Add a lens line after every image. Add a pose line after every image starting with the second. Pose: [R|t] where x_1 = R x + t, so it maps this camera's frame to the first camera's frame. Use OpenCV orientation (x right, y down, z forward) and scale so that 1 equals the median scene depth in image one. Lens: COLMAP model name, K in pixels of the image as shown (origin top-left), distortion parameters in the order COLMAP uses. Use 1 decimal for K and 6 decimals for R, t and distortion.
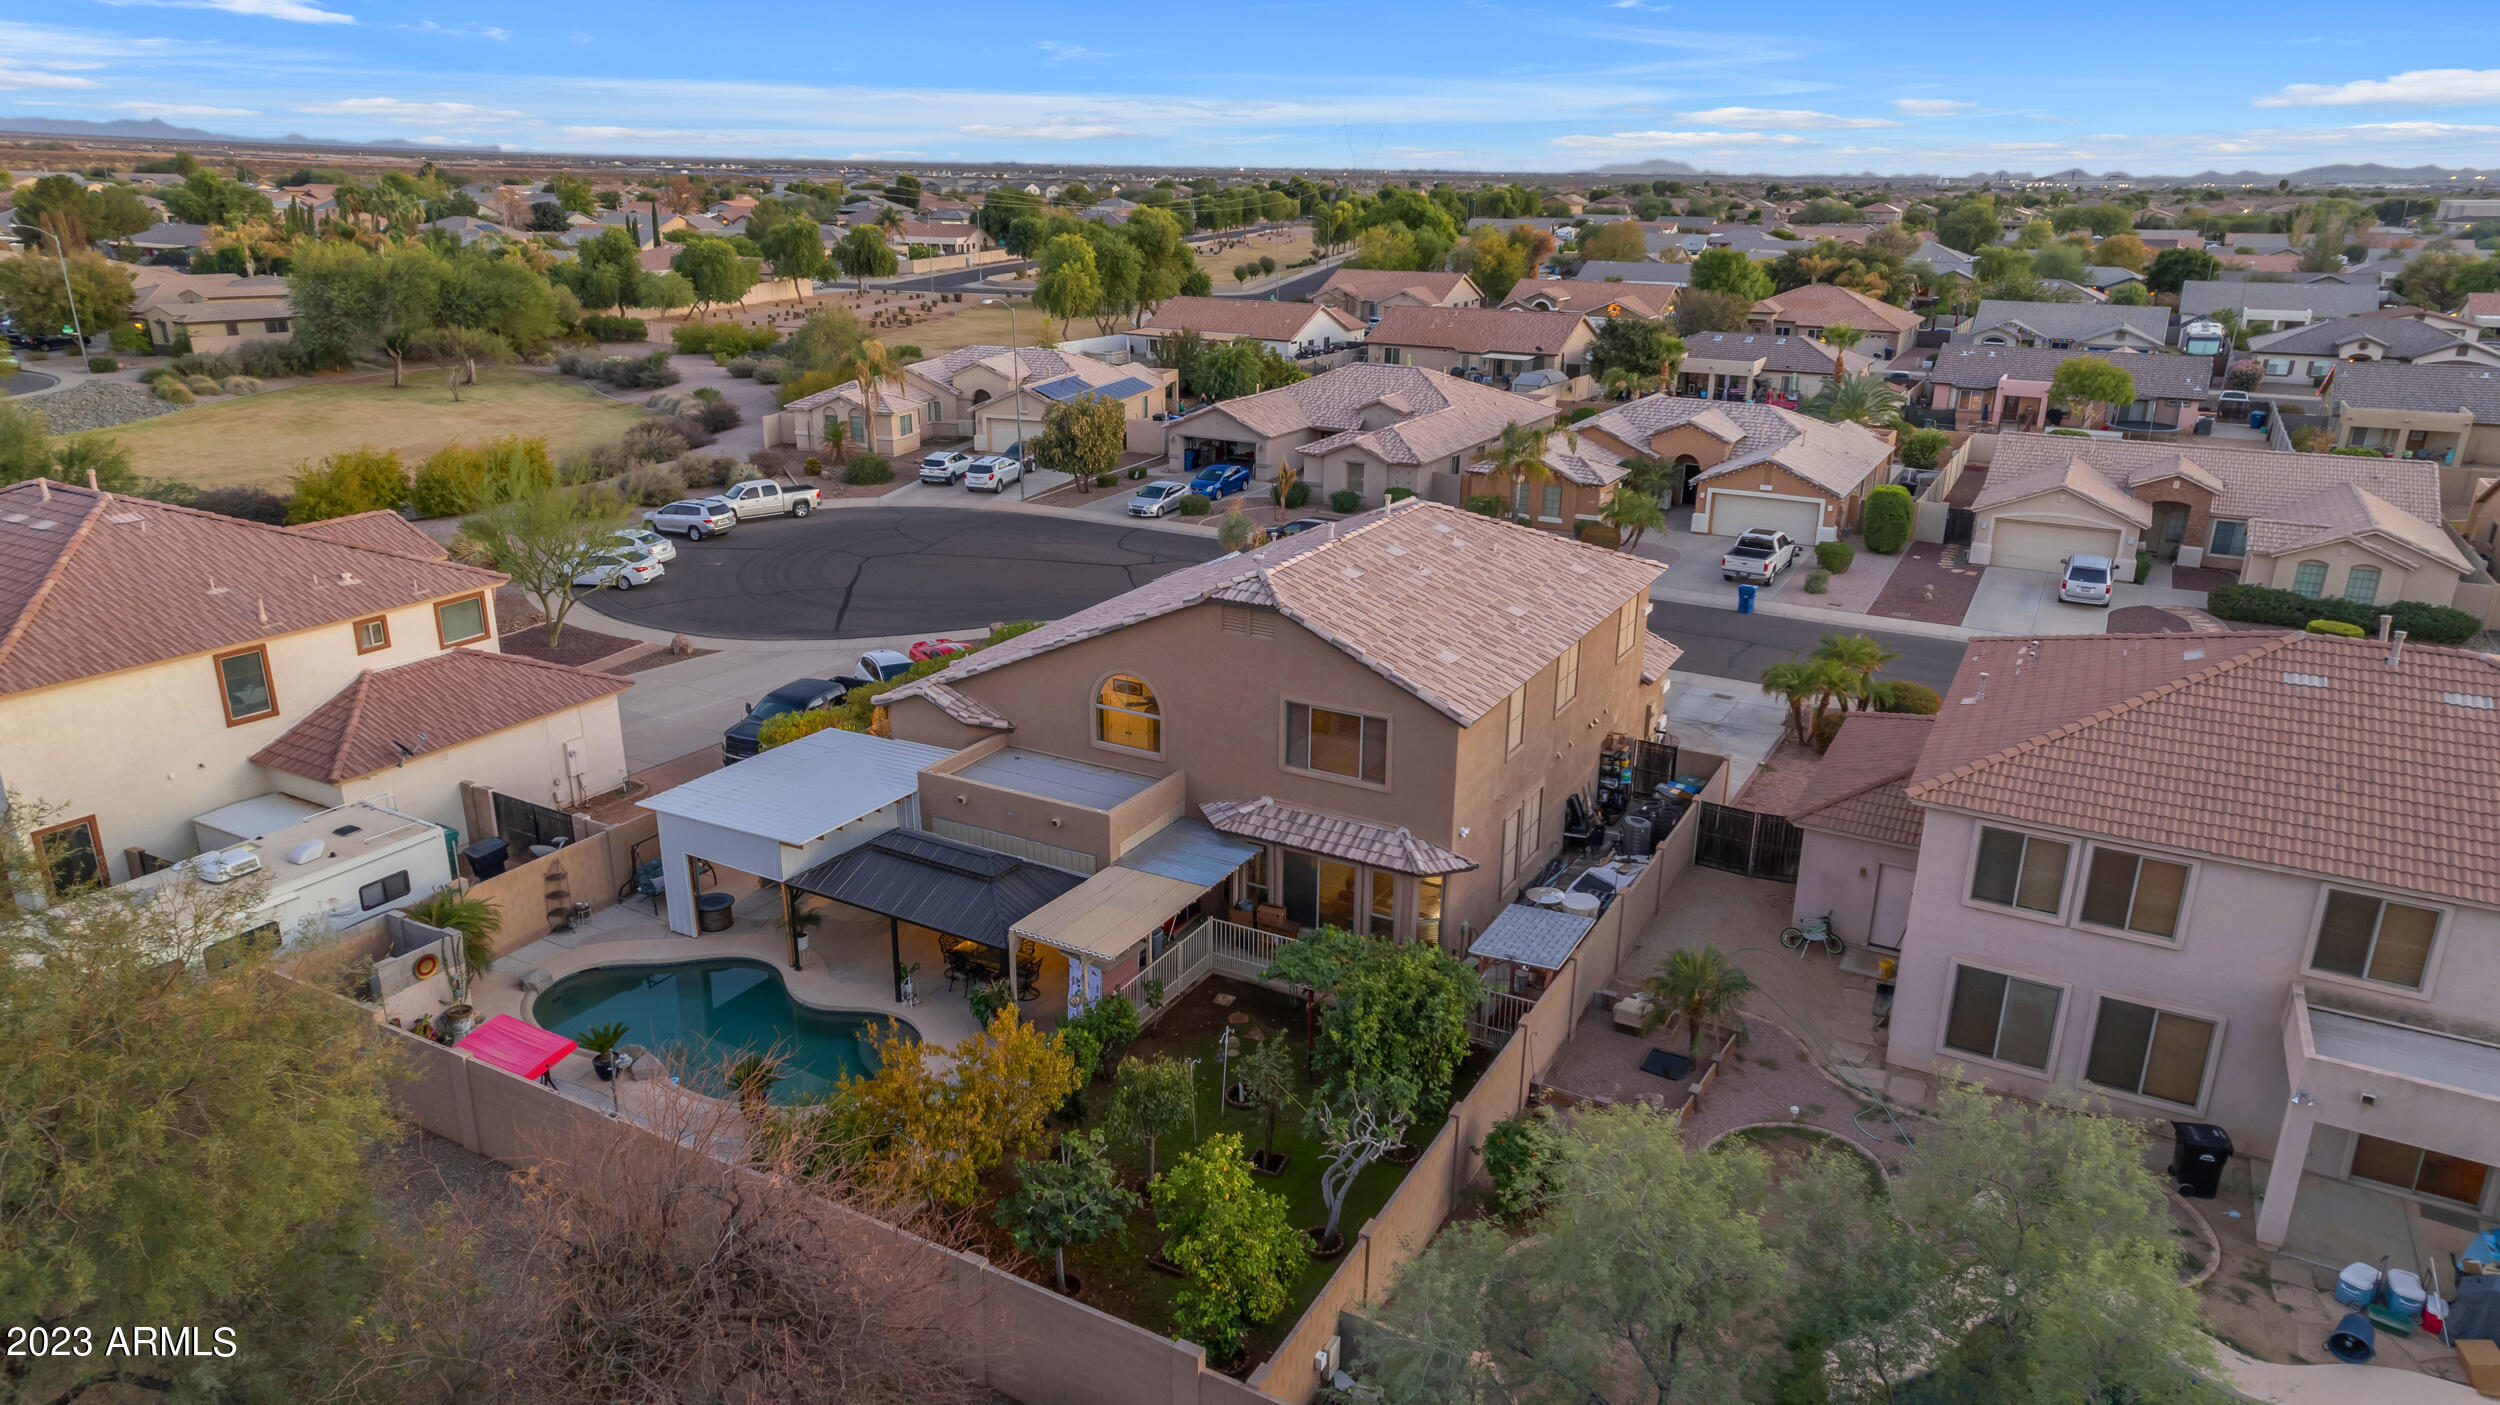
lens RADIAL K [[1585.5, 0, 1250.0], [0, 1585.5, 702.5], [0, 0, 1]] dist [0.011441, 0.024362]
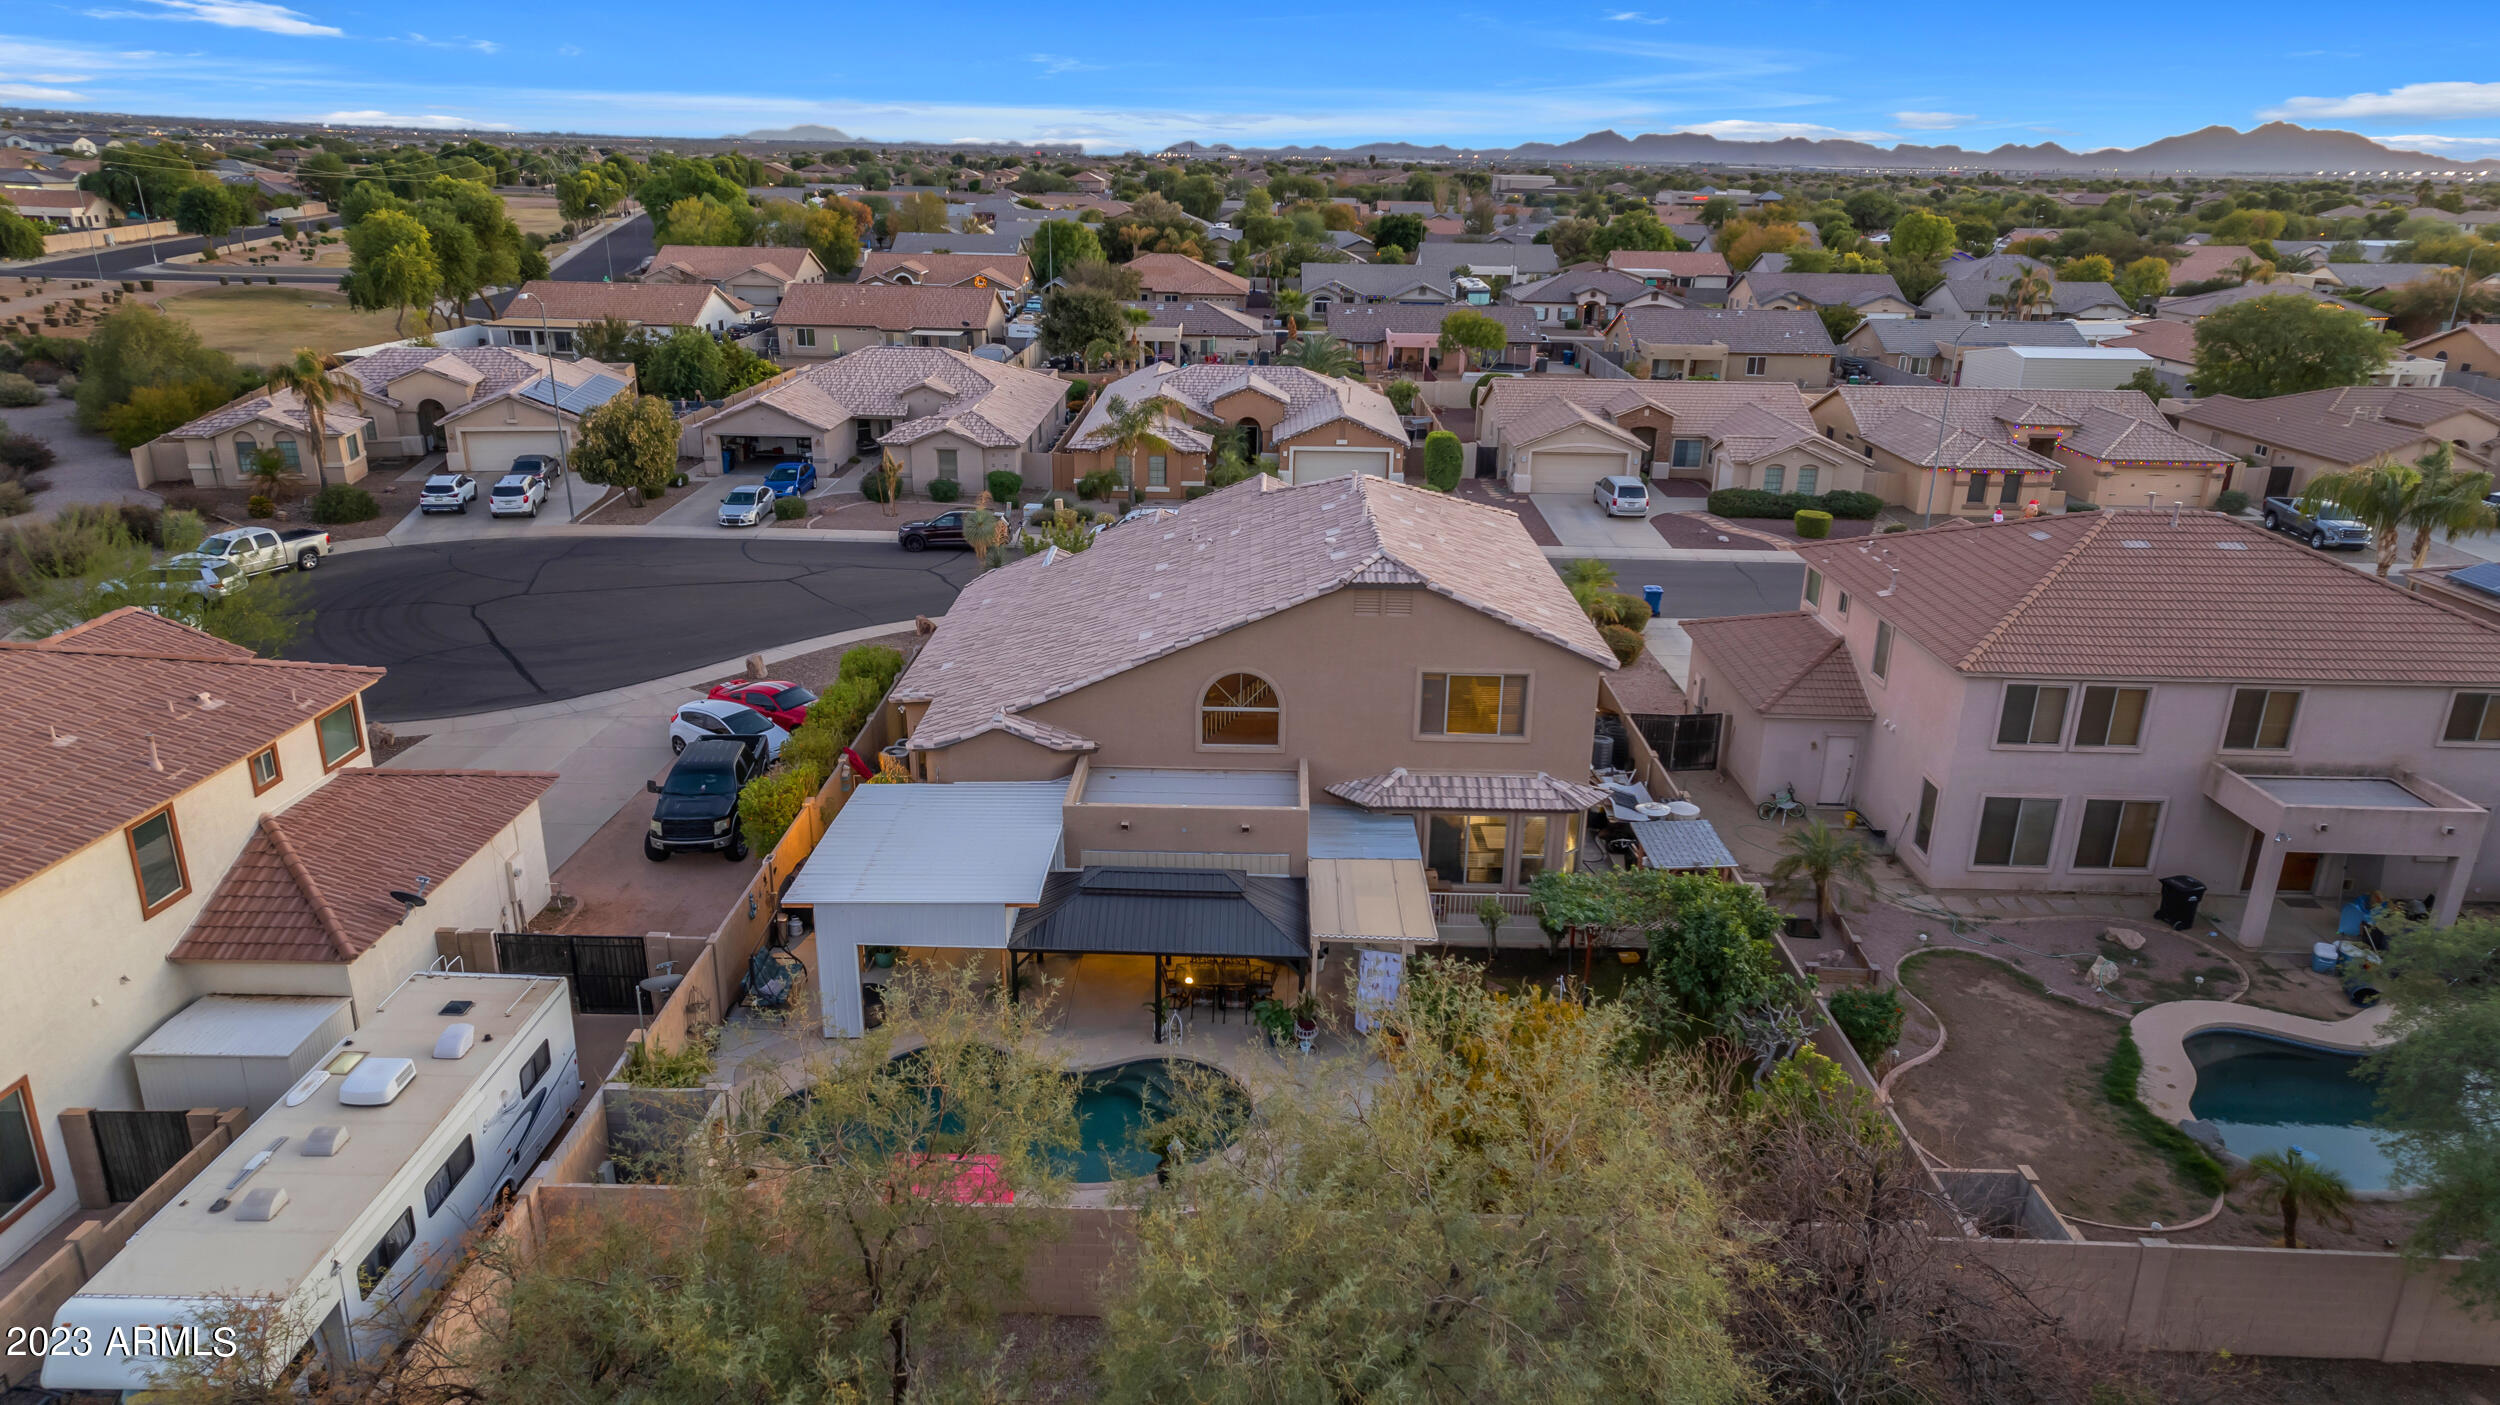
lens RADIAL K [[1585.5, 0, 1250.0], [0, 1585.5, 702.5], [0, 0, 1]] dist [0.011441, 0.024362]
pose [[0.880314, -0.152300, 0.449279, -0.289225], [0.143929, 0.988170, 0.052965, -0.028073], [-0.452031, 0.018039, 0.891820, 0.063900]]
